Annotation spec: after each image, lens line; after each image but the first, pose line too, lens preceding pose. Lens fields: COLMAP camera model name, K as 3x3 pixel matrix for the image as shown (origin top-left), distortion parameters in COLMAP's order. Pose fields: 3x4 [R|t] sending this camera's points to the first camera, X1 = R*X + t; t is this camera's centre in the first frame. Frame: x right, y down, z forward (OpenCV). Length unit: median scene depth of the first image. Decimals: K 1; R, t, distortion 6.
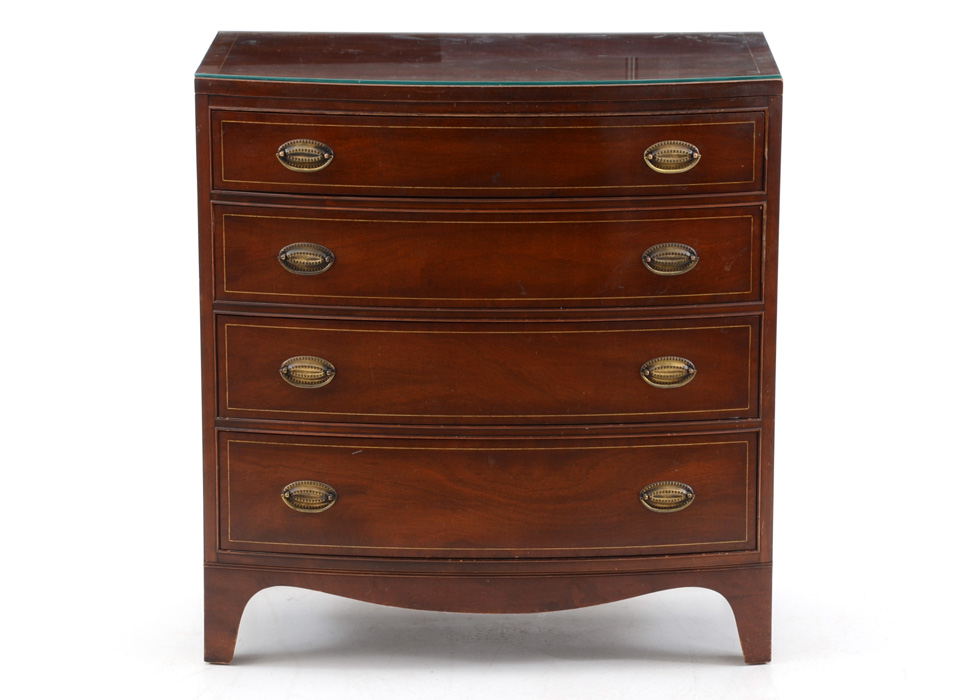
lens RADIAL K [[3431.2, 0, 490.0], [0, 3431.2, 350.0], [0, 0, 1]] dist [0.641919, 0.408395]
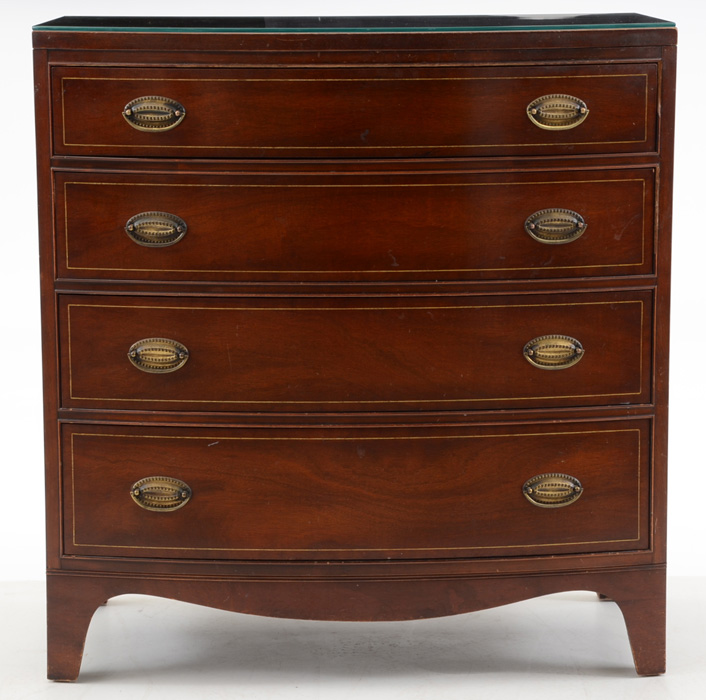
lens RADIAL K [[2391.8, 0, 354.3], [0, 2391.8, 333.0], [0, 0, 1]] dist [0.312702, 0.667334]
pose [[0.999813, -0.007686, 0.017737, -0.012313], [0.008890, 0.997588, -0.068840, 0.044536], [-0.017165, 0.068985, 0.997470, 0.363674]]
